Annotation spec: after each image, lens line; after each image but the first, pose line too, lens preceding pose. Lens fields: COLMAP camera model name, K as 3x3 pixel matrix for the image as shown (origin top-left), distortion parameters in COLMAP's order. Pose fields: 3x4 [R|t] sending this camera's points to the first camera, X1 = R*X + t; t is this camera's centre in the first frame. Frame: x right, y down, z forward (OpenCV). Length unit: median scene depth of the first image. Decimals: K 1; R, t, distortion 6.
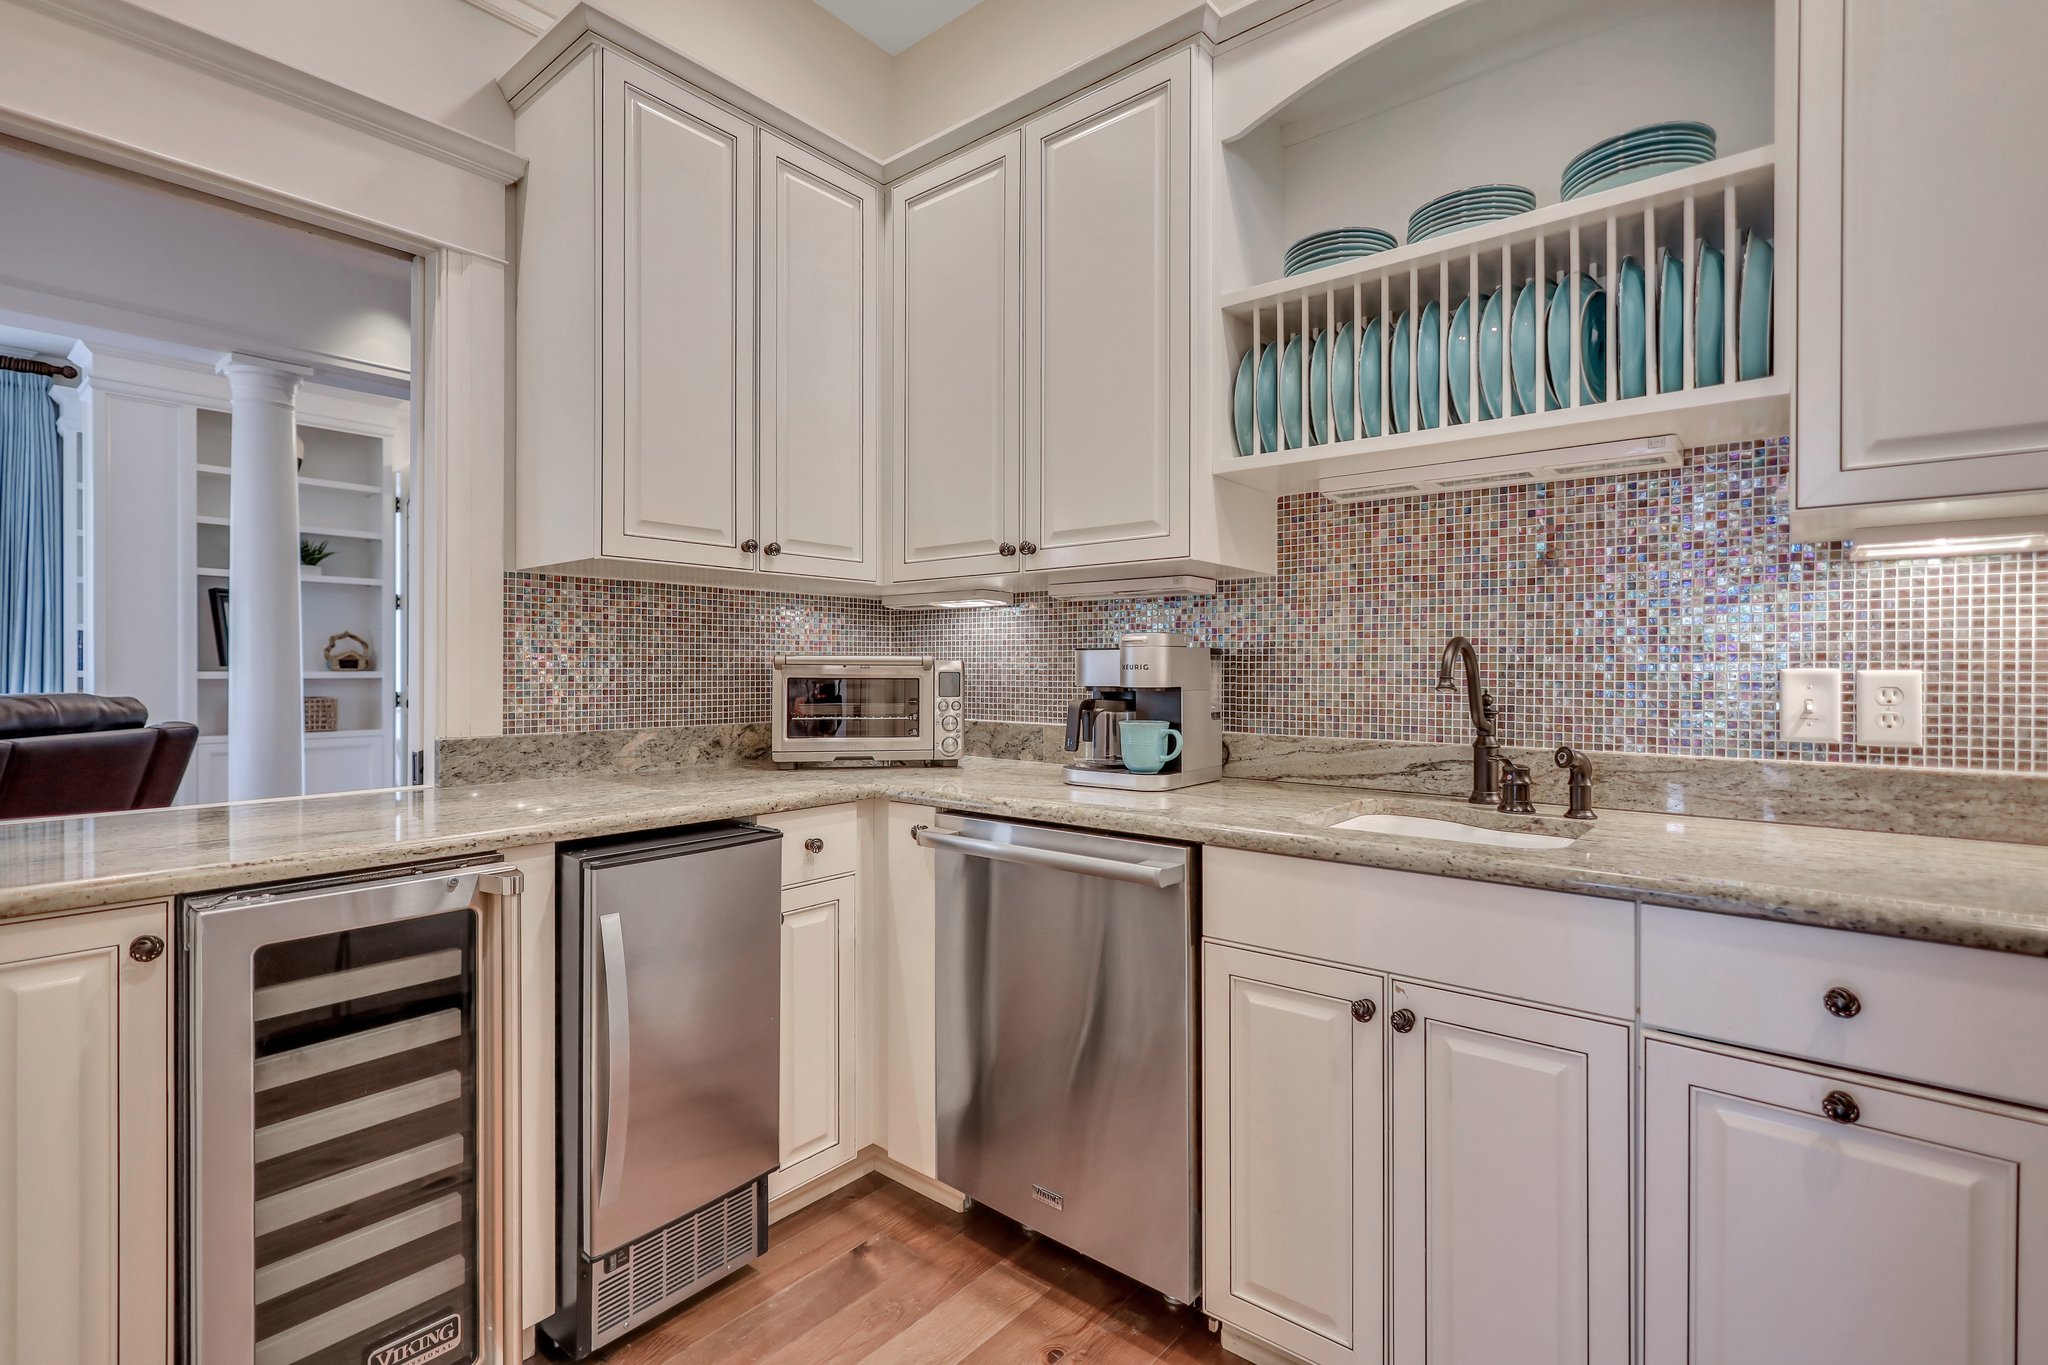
lens RADIAL K [[964.7, 0, 1015.1], [0, 964.7, 671.1], [0, 0, 1]] dist [-0.000136, 0.003892]
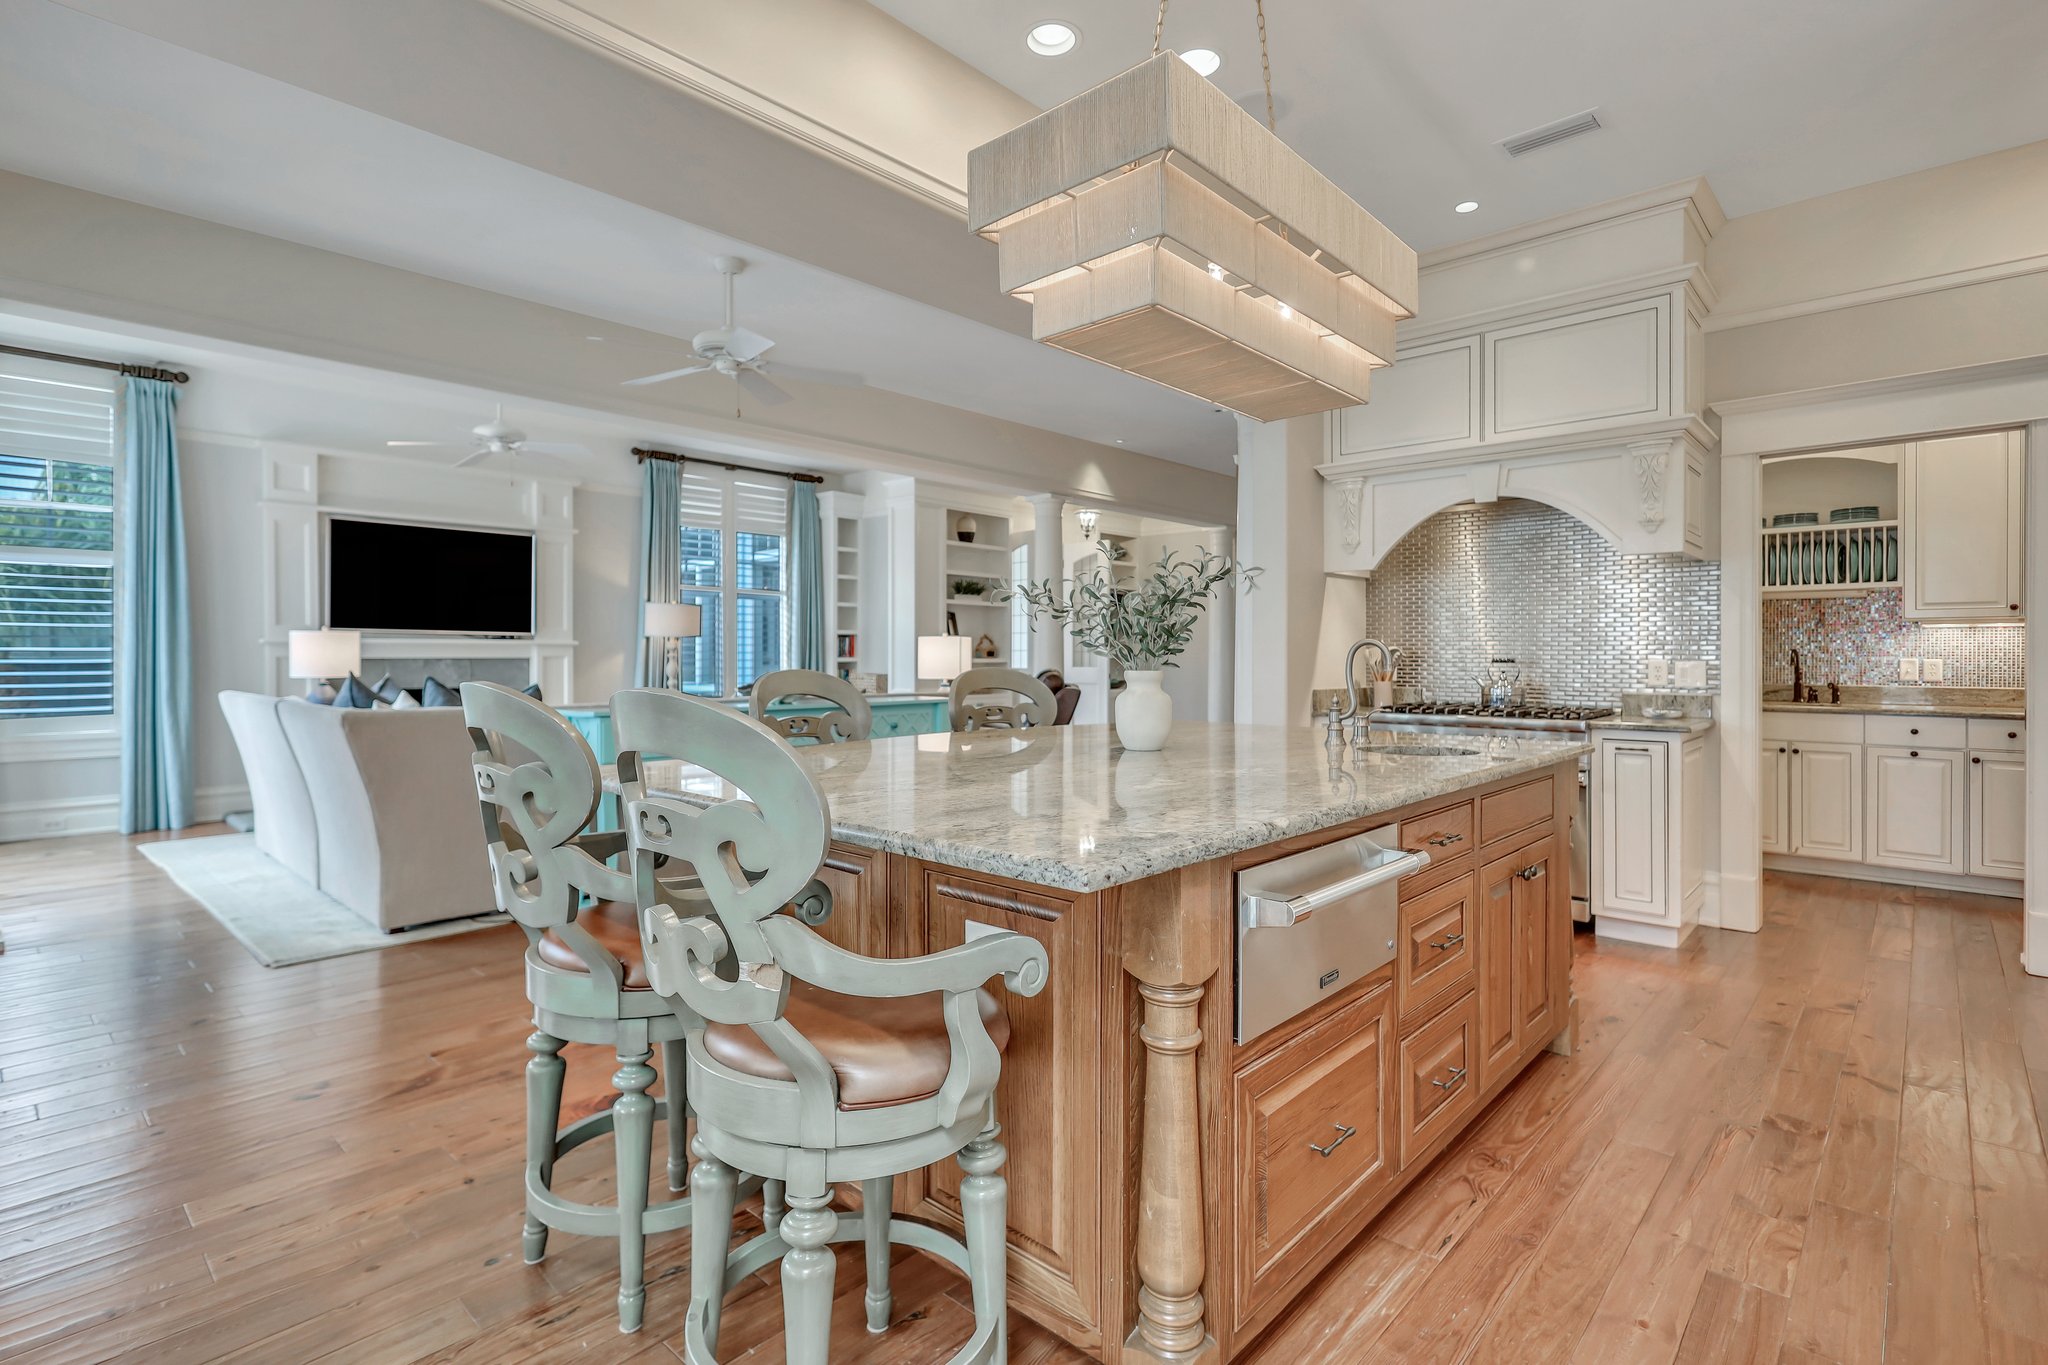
lens RADIAL K [[990.5, 0, 991.7], [0, 990.5, 656.5], [0, 0, 1]] dist [0.004382, 0.000369]
pose [[0.998020, -0.000802, -0.062891, -1.824721], [0.000630, 0.999996, -0.002753, -0.003756], [0.062893, 0.002708, 0.998017, -2.260161]]
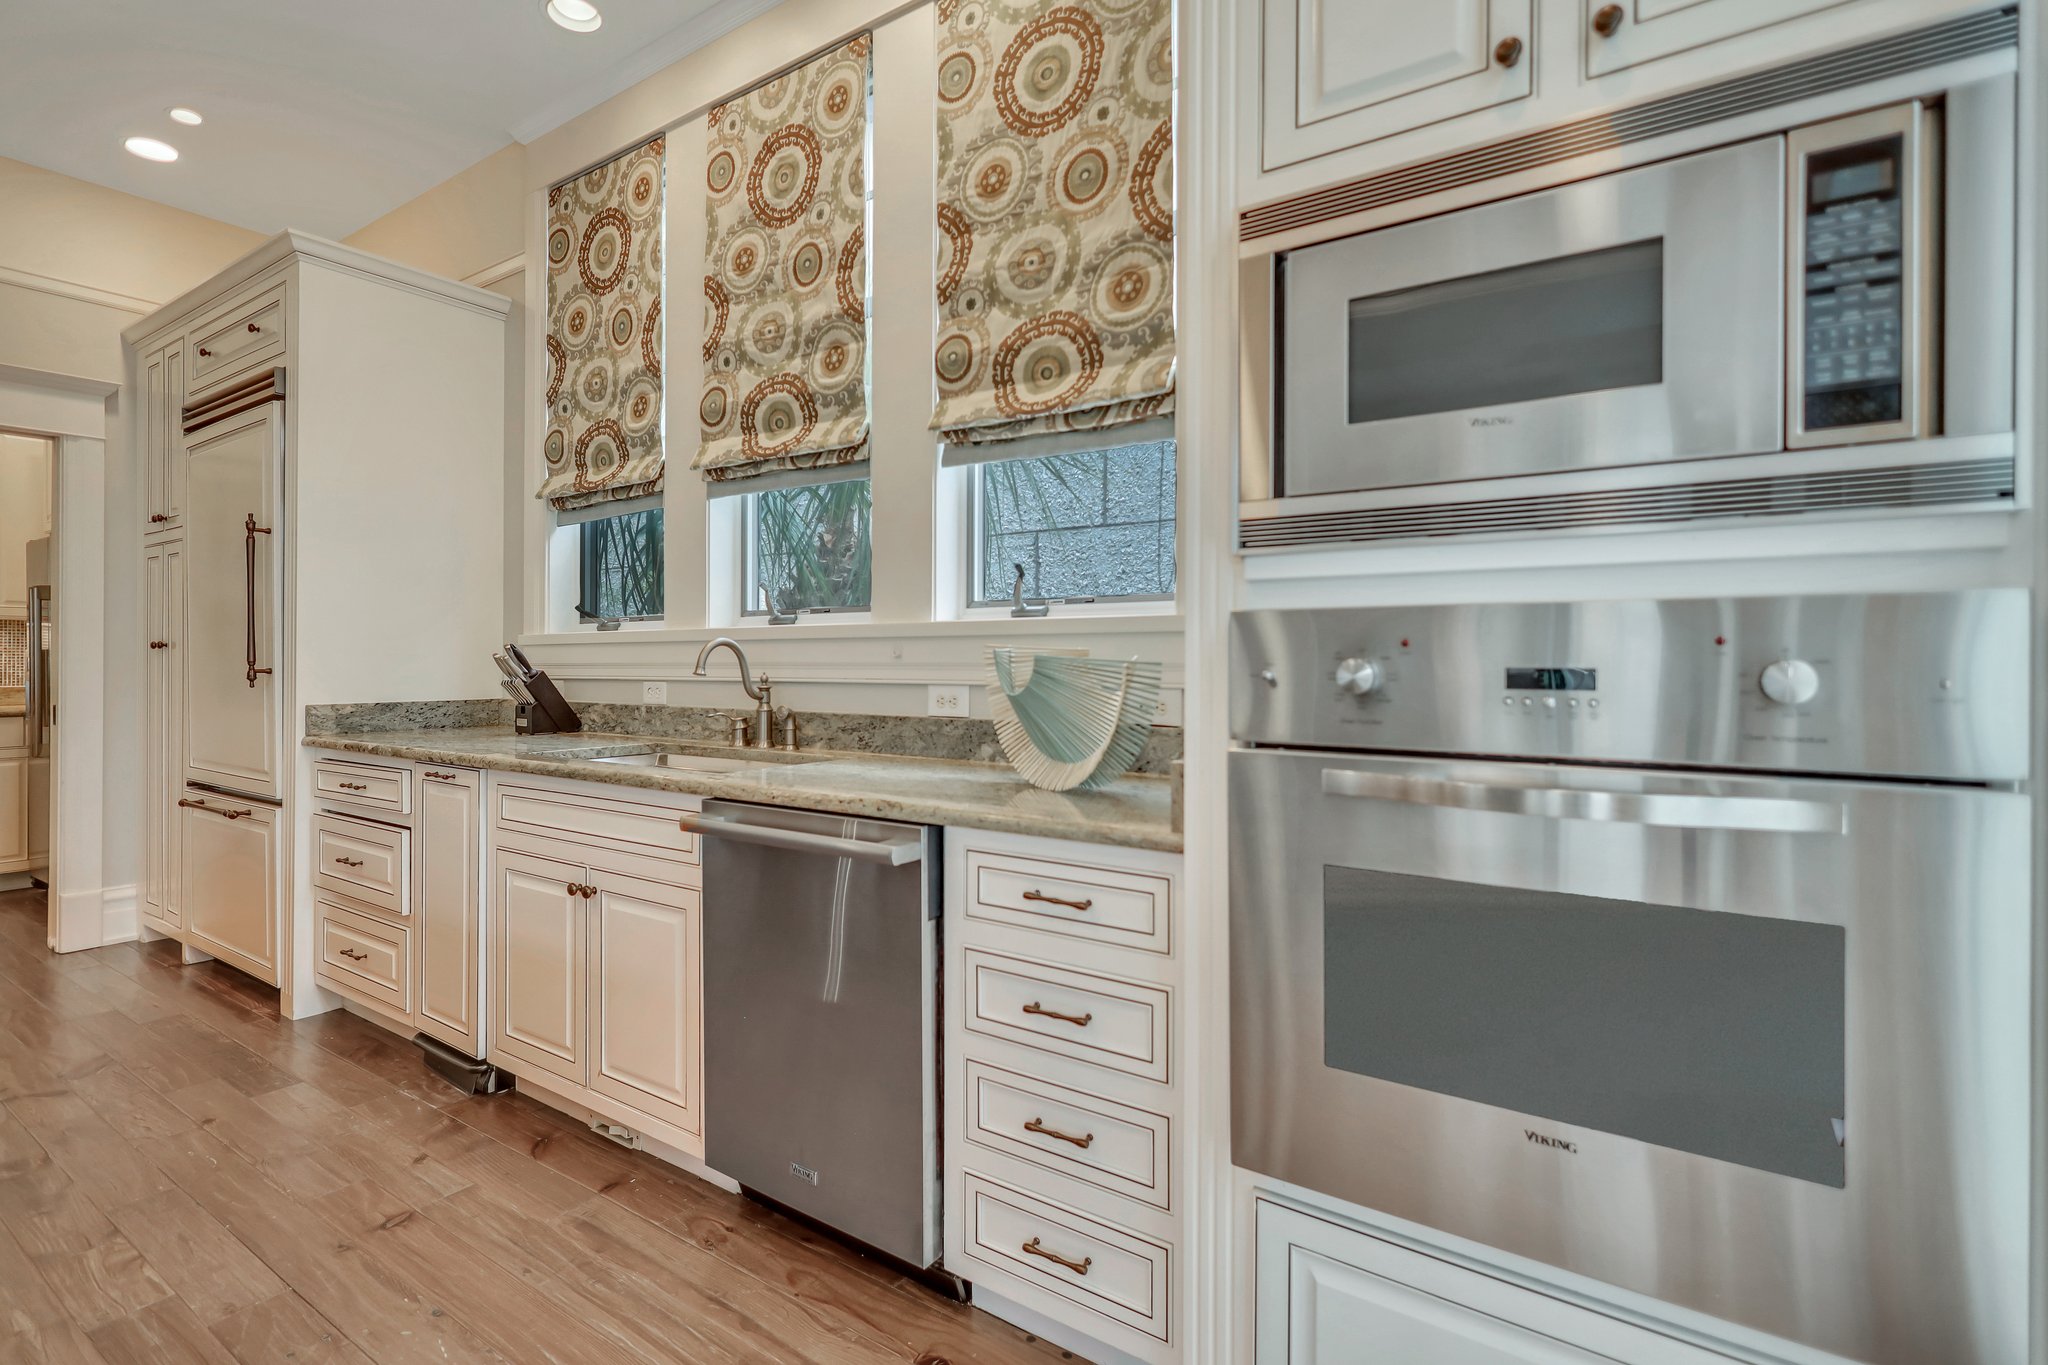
lens RADIAL K [[964.7, 0, 1022.6], [0, 964.7, 656.1], [0, 0, 1]] dist [-0.000136, 0.003892]
pose [[-0.109181, 0.002251, 0.994019, -2.136733], [0.003145, 0.999993, -0.001919, 0.004997], [-0.994017, 0.002916, -0.109188, -1.957751]]
